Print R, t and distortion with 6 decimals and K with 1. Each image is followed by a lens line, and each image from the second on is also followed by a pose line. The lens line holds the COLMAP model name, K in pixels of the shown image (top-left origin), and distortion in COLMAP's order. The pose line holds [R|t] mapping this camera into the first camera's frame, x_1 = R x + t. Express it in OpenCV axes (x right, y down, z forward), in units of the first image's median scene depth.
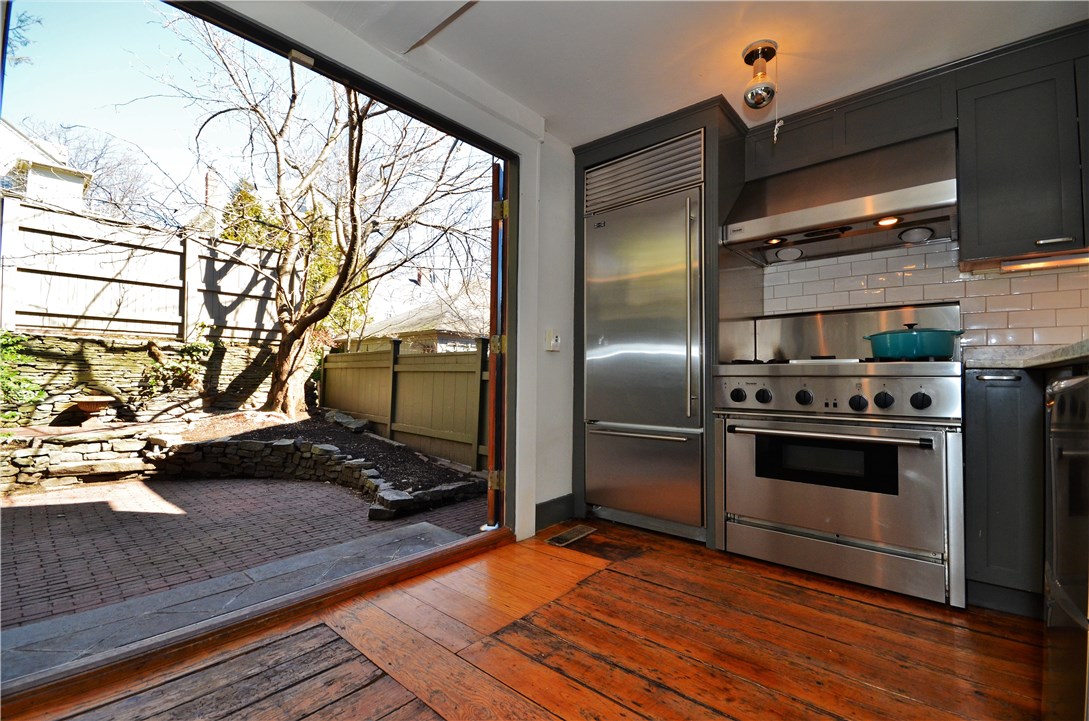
lens RADIAL K [[476.6, 0, 545.7], [0, 476.6, 365.9], [0, 0, 1]] dist [0.000865, -0.004759]
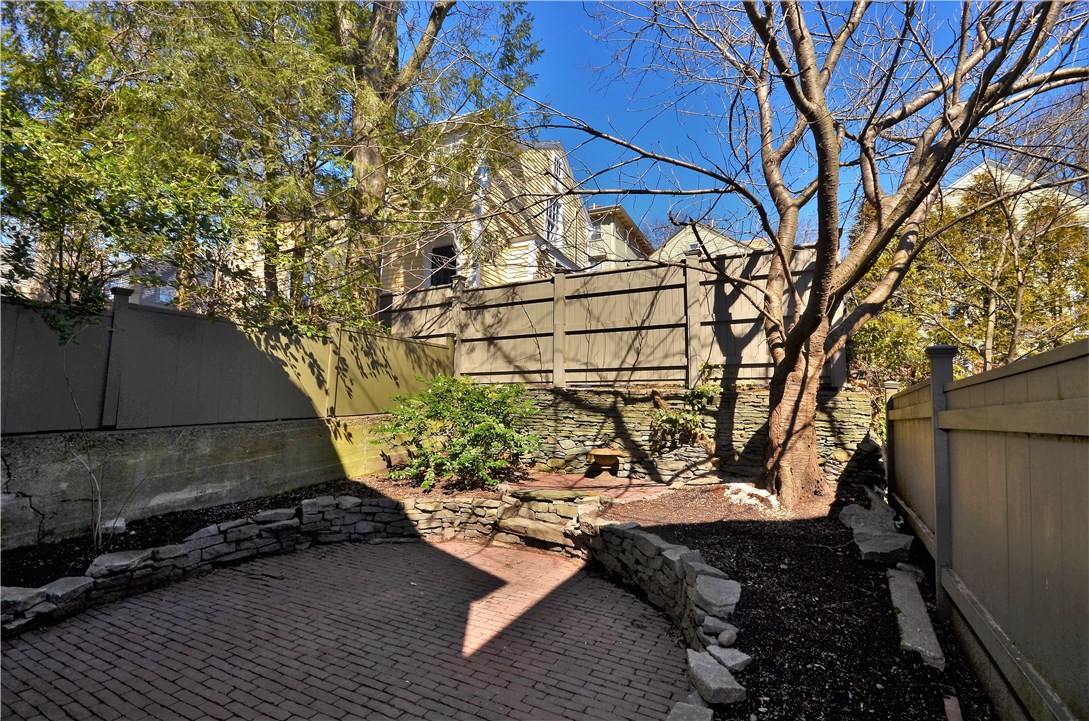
lens RADIAL K [[476.6, 0, 544.6], [0, 476.6, 361.0], [0, 0, 1]] dist [0.000865, -0.004759]
pose [[0.232977, -0.121132, -0.964909, -0.051106], [0.005480, 0.992360, -0.123255, 0.011056], [0.972467, 0.023428, 0.231861, 1.838197]]
